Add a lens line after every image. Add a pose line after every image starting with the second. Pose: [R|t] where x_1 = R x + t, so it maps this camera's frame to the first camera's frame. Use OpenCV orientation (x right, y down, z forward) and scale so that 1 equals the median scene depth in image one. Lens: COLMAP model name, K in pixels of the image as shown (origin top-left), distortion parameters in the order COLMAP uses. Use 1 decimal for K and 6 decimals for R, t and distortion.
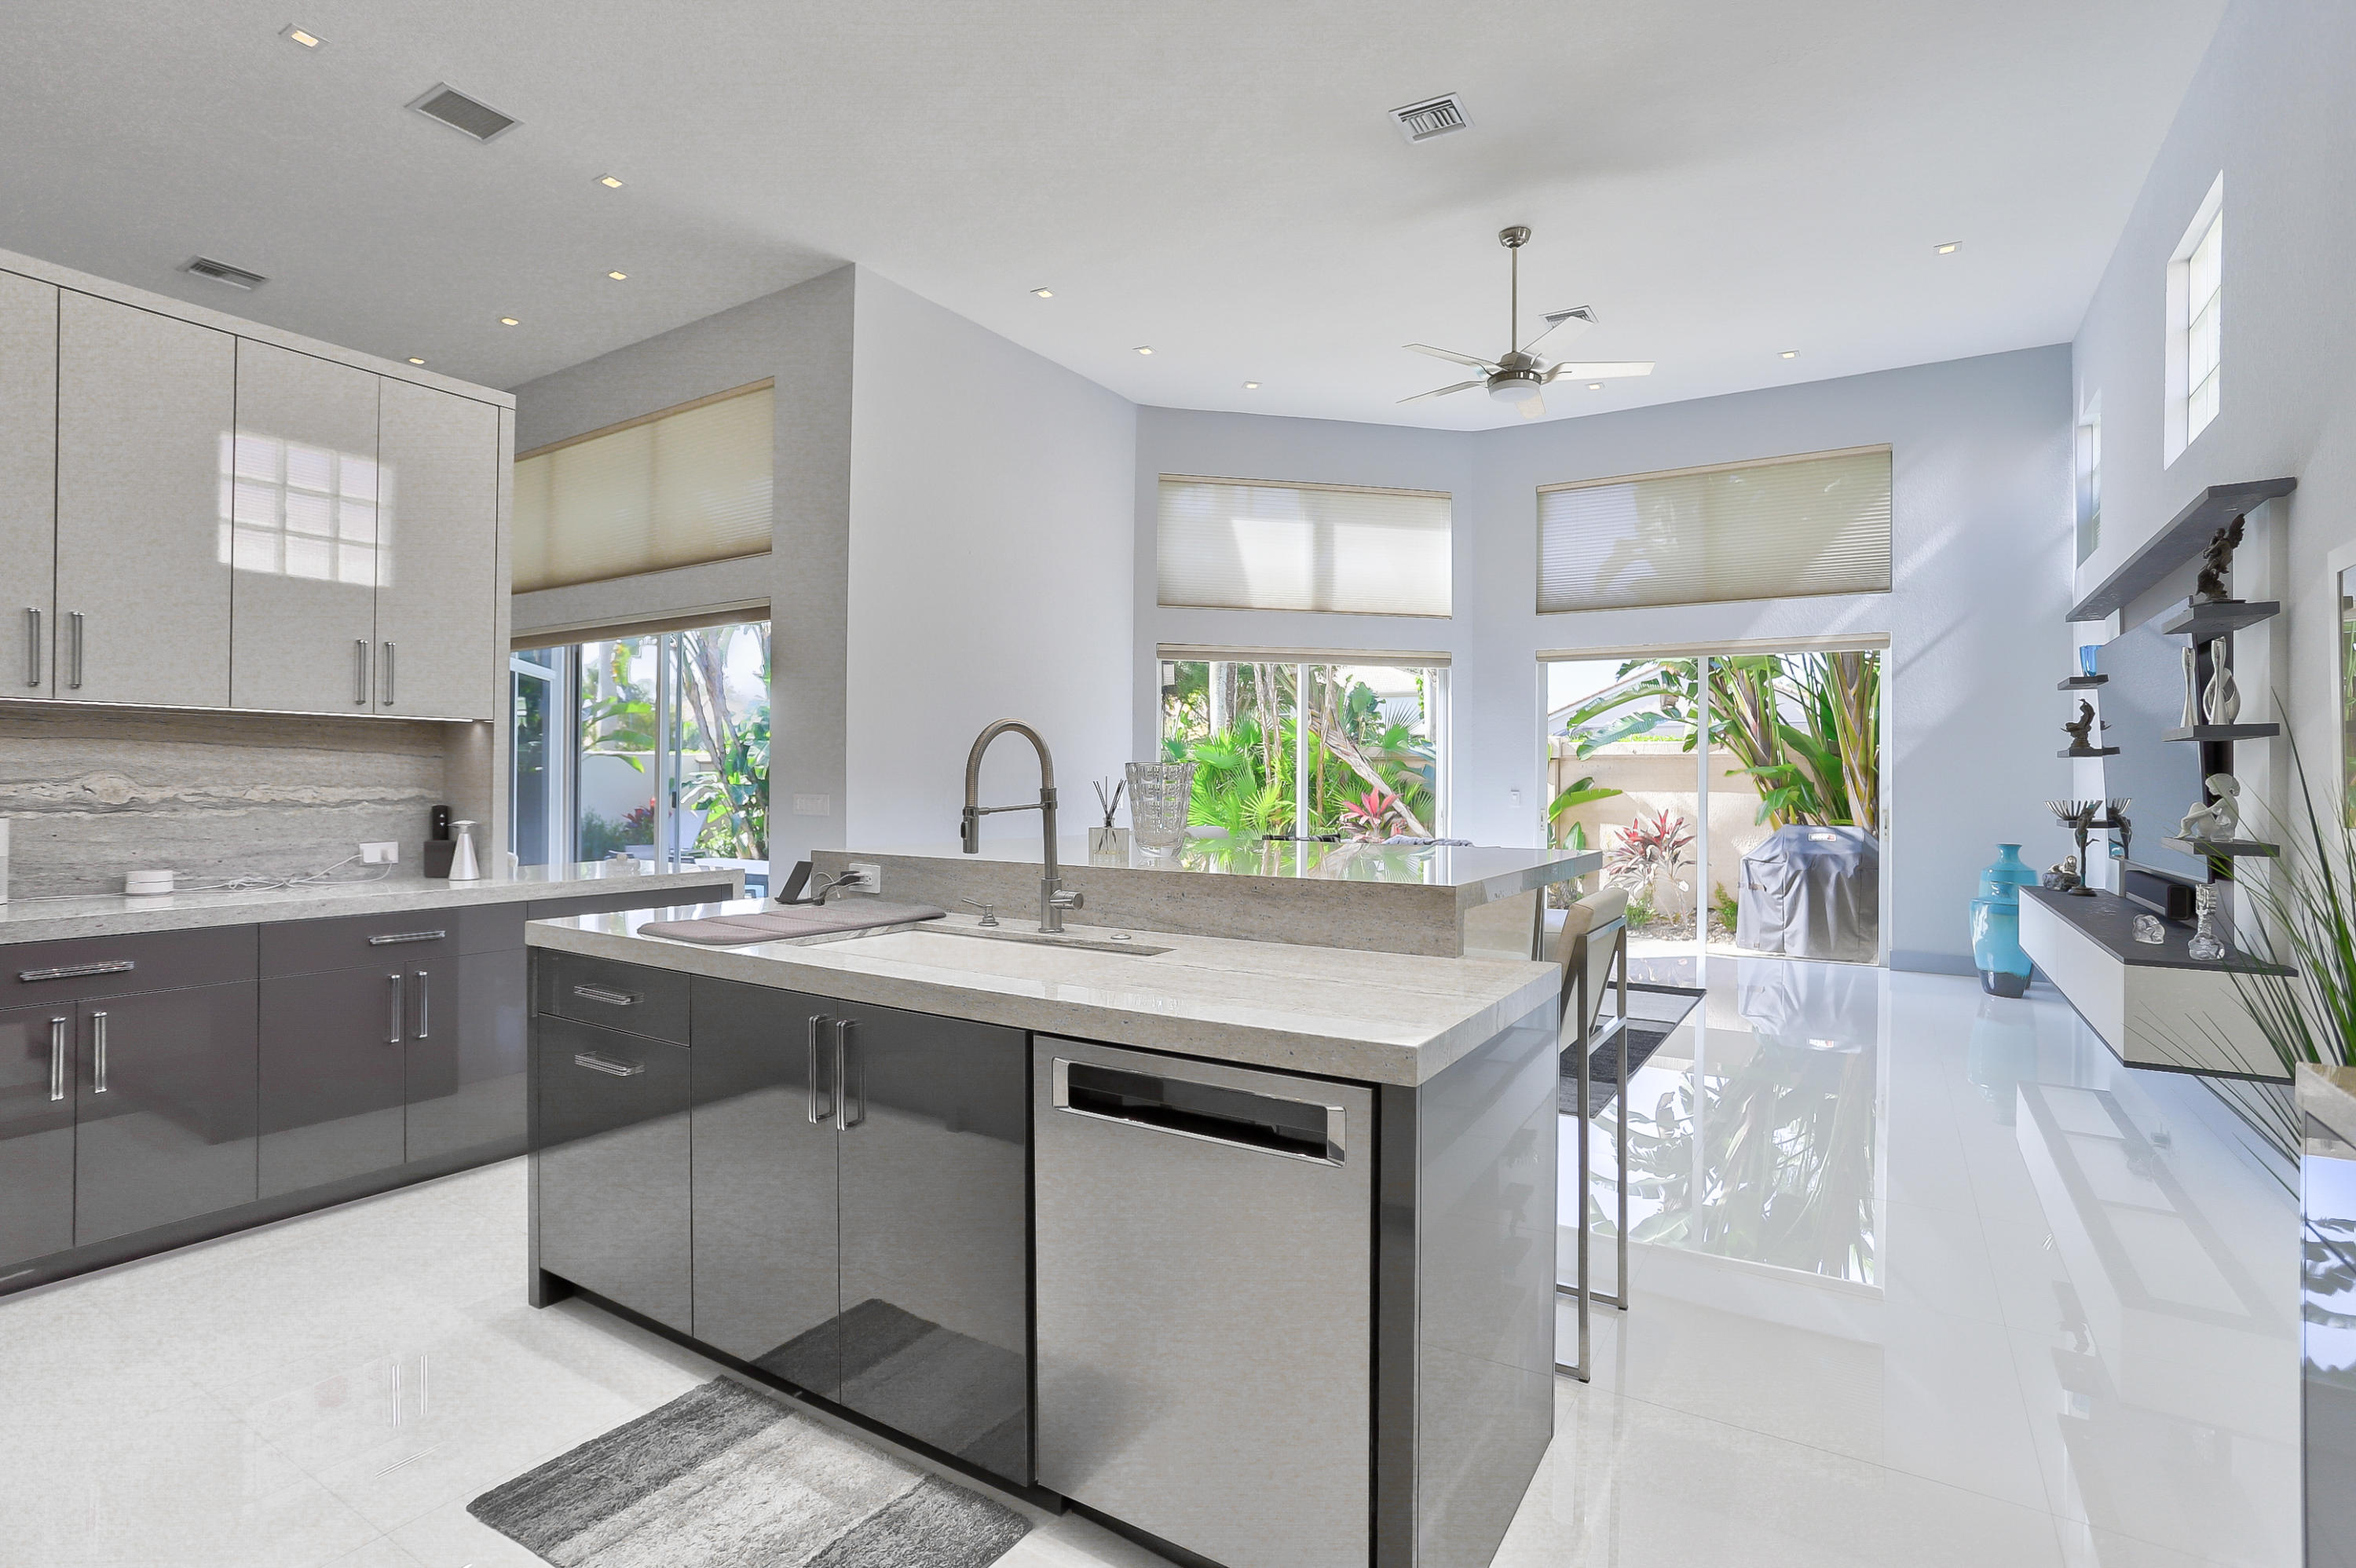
lens RADIAL K [[1124.9, 0, 1177.3], [0, 1124.9, 773.6], [0, 0, 1]] dist [-0.059251, 0.027698]
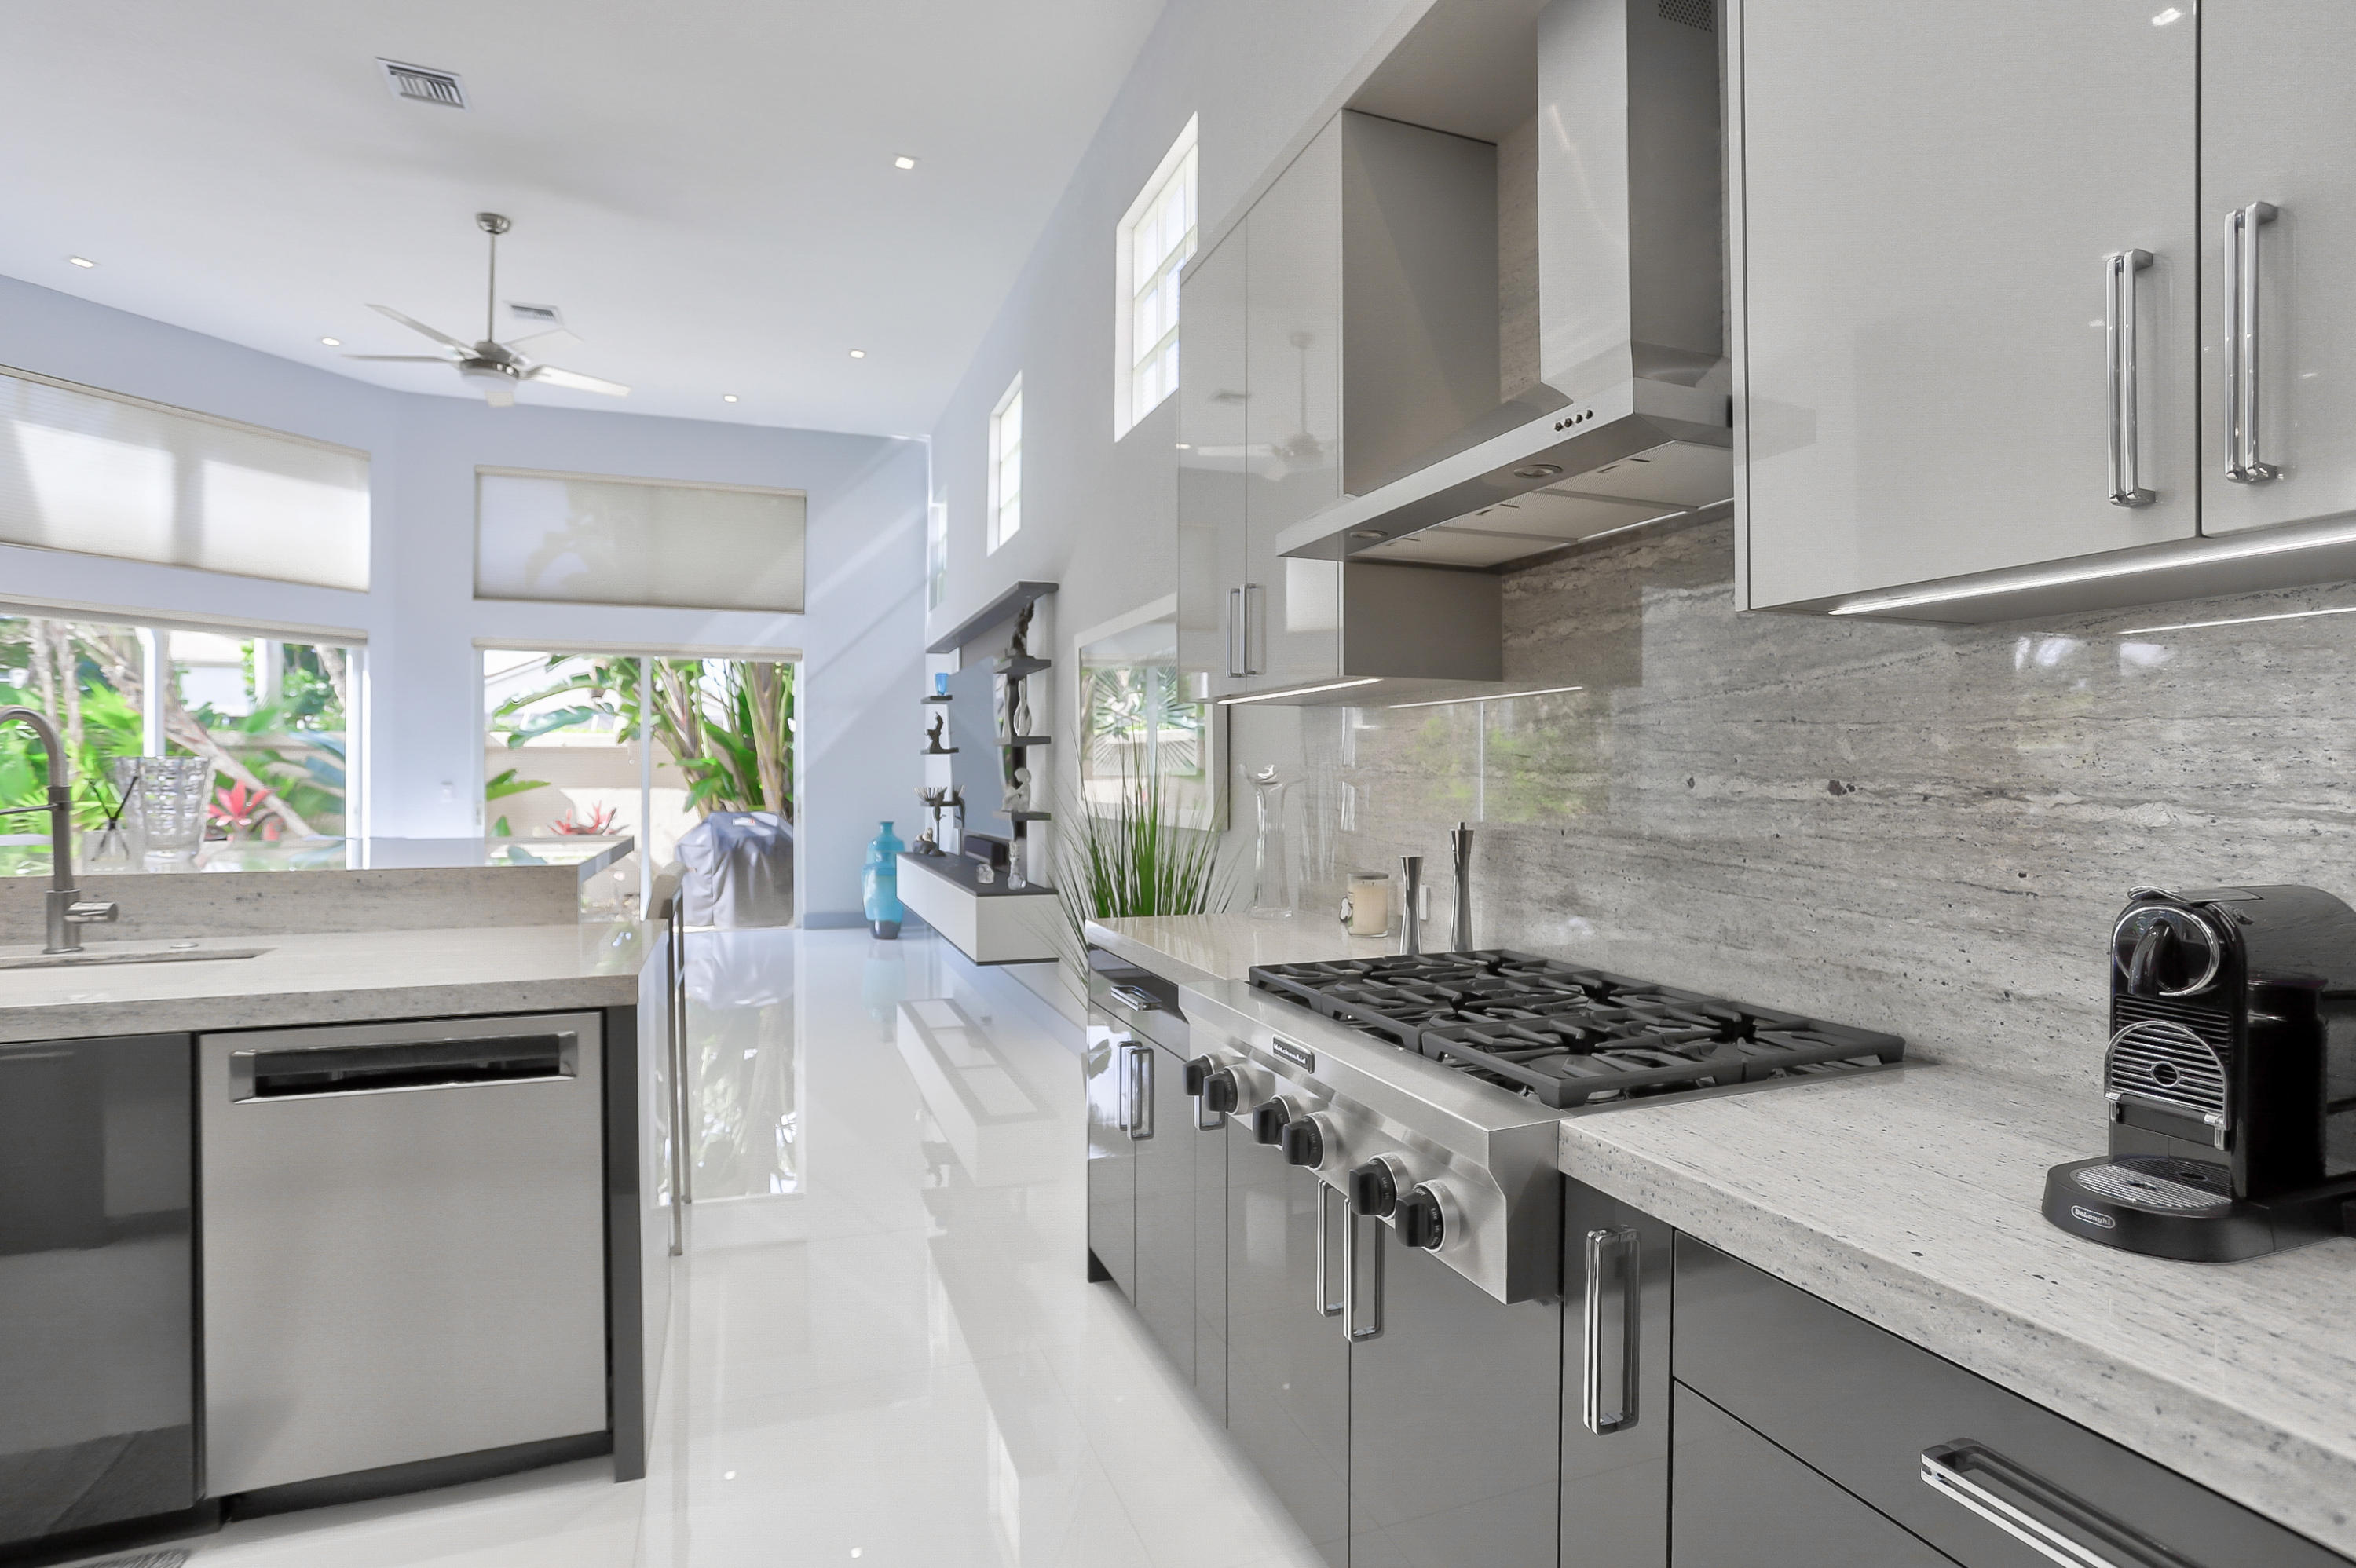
lens RADIAL K [[1124.9, 0, 1177.3], [0, 1124.9, 773.6], [0, 0, 1]] dist [-0.059251, 0.027698]
pose [[0.600890, -0.004062, 0.799321, -0.081946], [-0.002636, 0.999972, 0.007063, -0.001636], [-0.799327, -0.006351, 0.600862, -0.057873]]
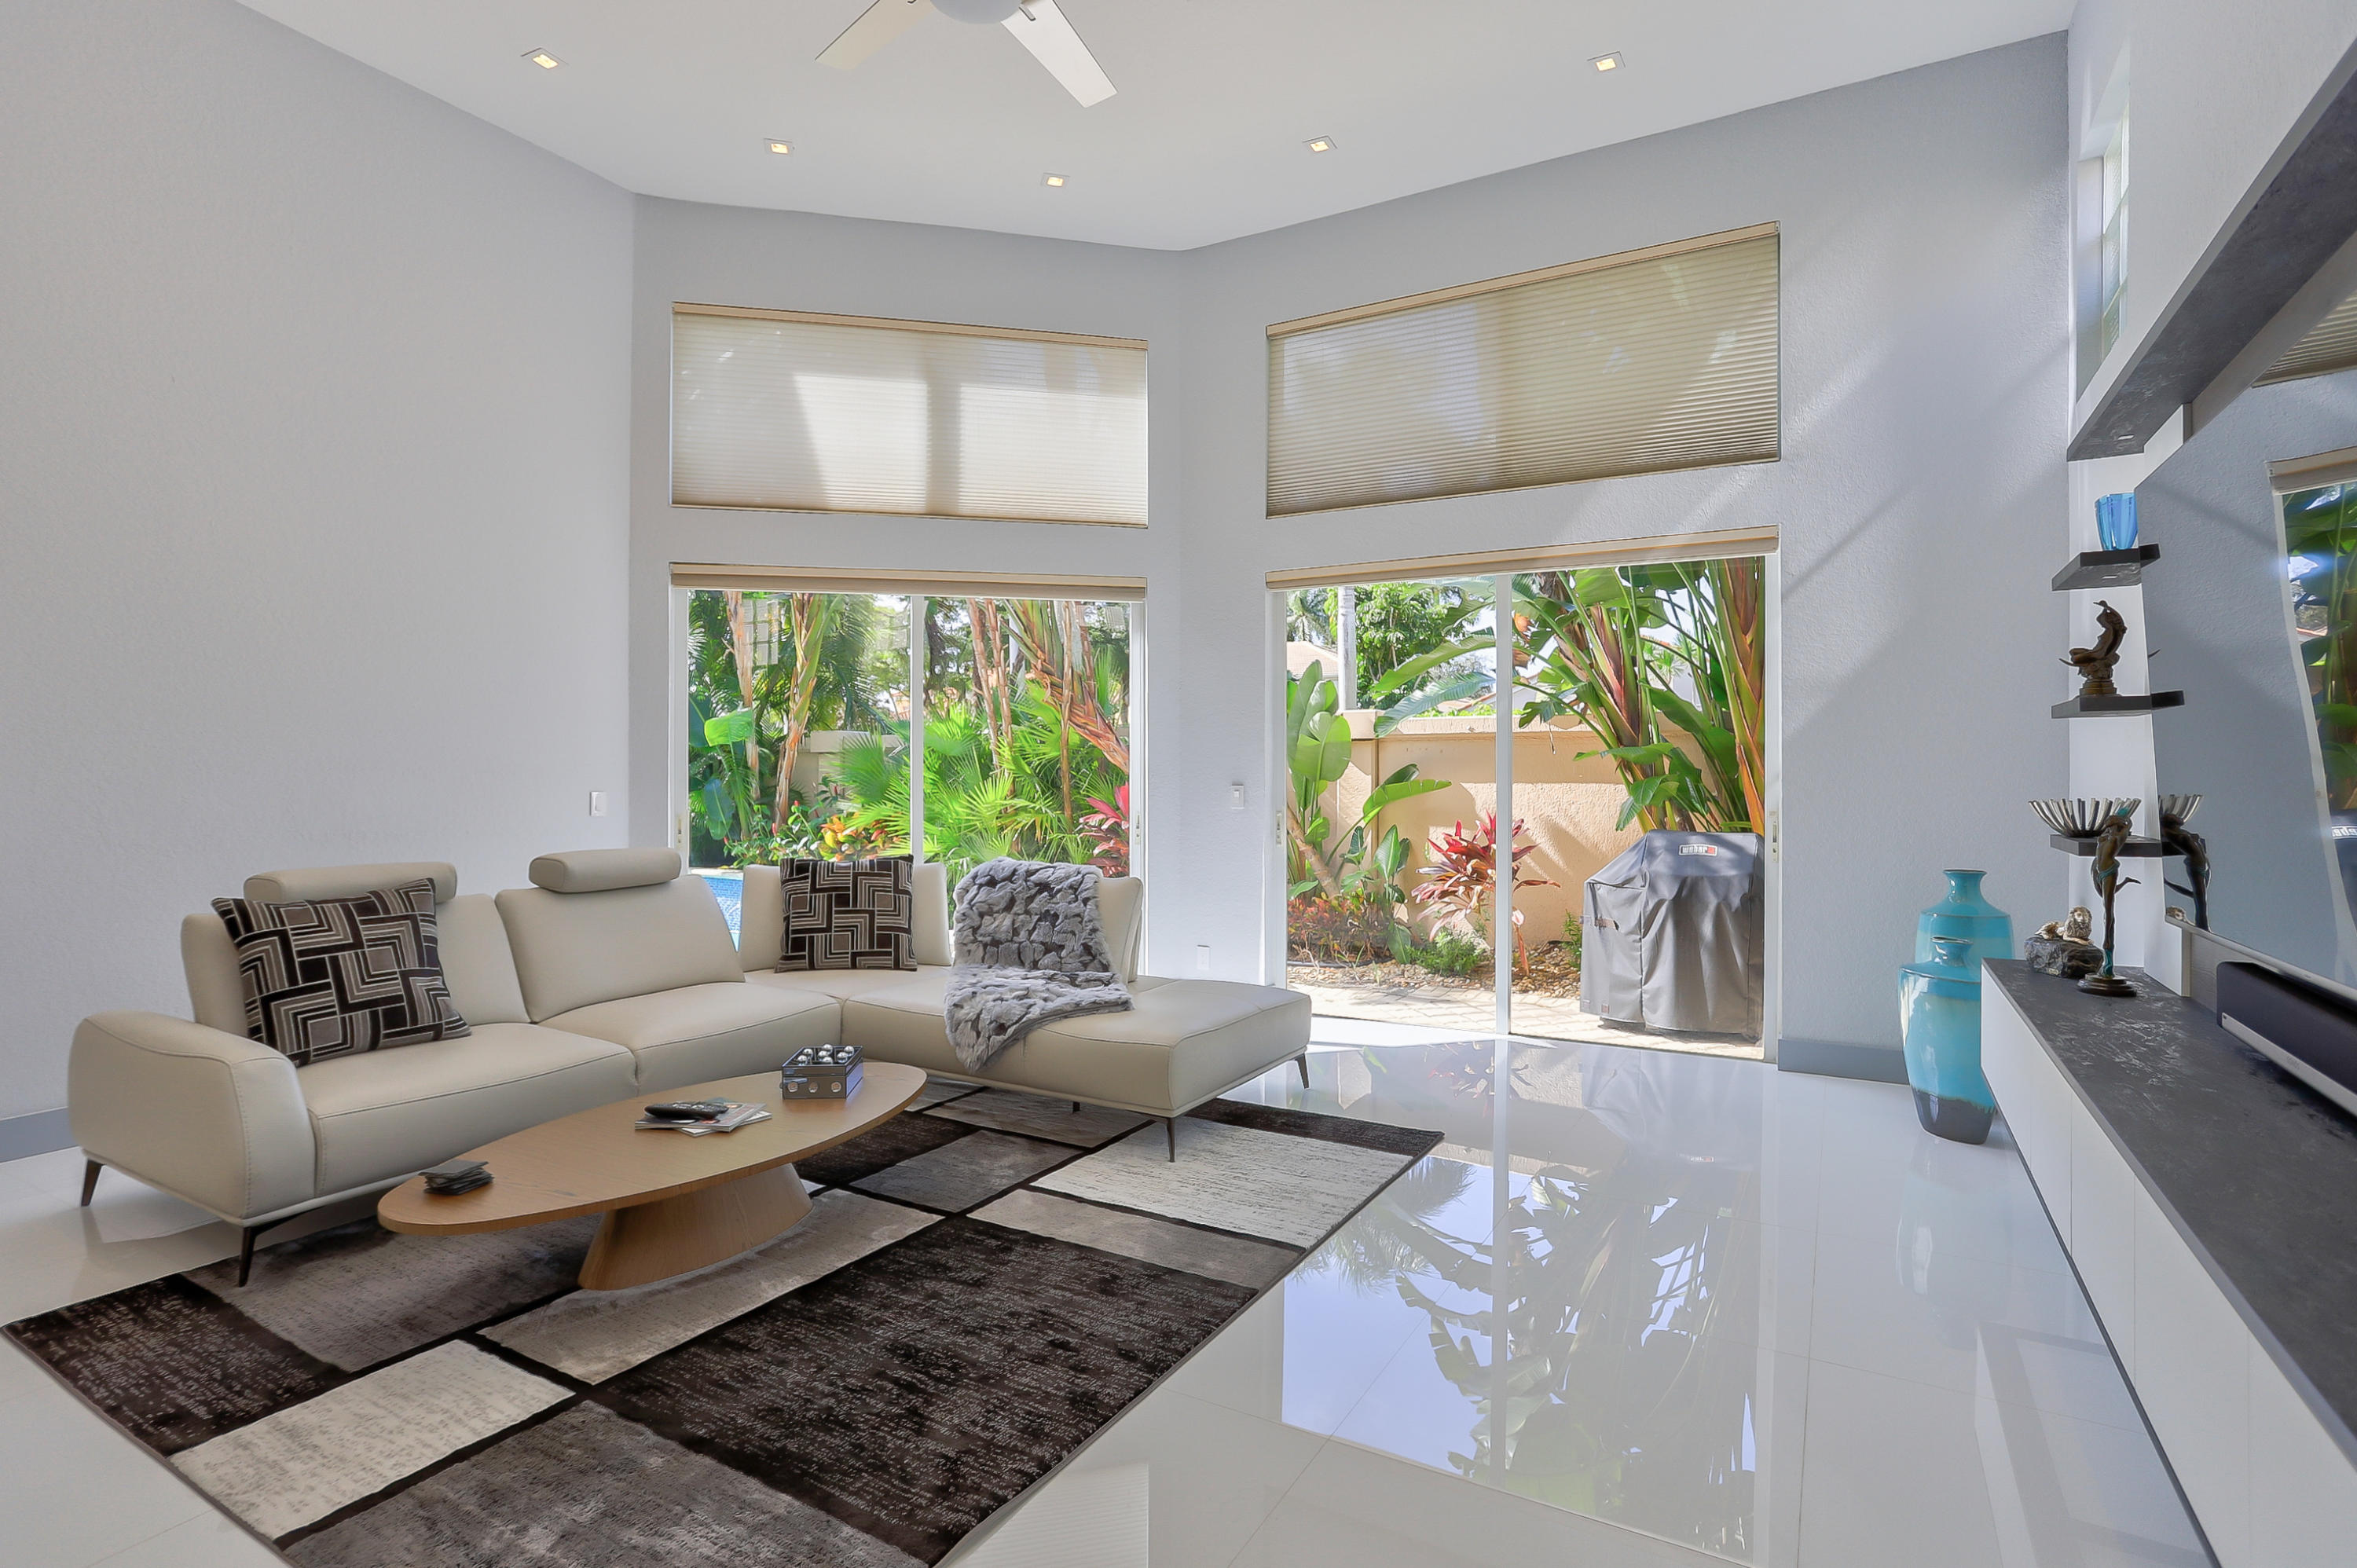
lens RADIAL K [[1153.2, 0, 1174.5], [0, 1153.2, 775.1], [0, 0, 1]] dist [-0.063913, 0.035640]
pose [[0.999481, -0.005620, 0.031710, 0.292259], [0.005373, 0.999955, 0.007866, 0.005464], [-0.031753, -0.007692, 0.999466, 0.379578]]
